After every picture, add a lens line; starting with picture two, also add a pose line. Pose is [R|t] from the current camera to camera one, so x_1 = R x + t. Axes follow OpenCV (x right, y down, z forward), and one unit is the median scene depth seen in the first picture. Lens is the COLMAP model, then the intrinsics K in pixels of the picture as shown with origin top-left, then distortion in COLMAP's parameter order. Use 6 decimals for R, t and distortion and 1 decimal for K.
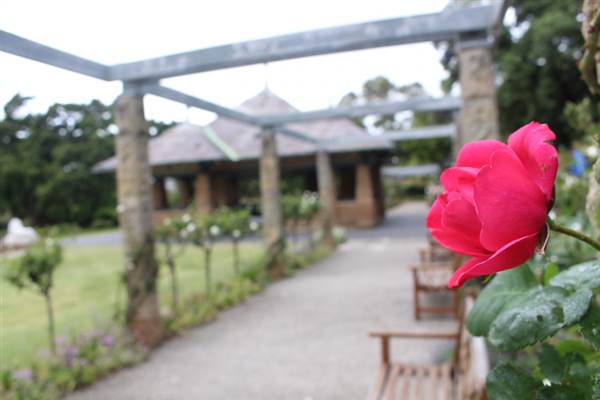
lens RADIAL K [[492.0, 0, 300.0], [0, 492.0, 200.0], [0, 0, 1]] dist [-0.163102, 0.107079]
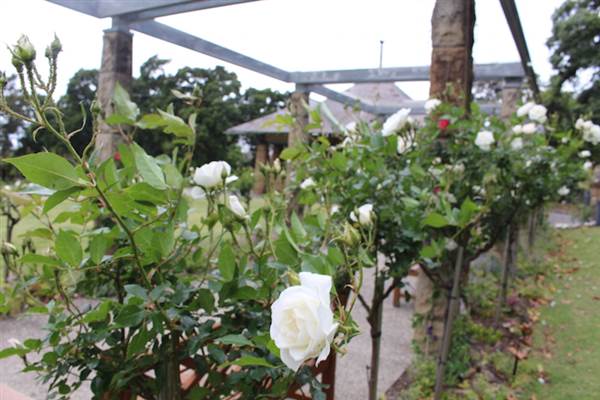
lens RADIAL K [[492.0, 0, 300.0], [0, 492.0, 200.0], [0, 0, 1]] dist [-0.163102, 0.107079]
pose [[0.973043, 0.120643, -0.196551, 0.020188], [-0.110476, 0.991947, 0.061934, 0.072093], [0.202440, -0.038550, 0.978536, -1.087844]]
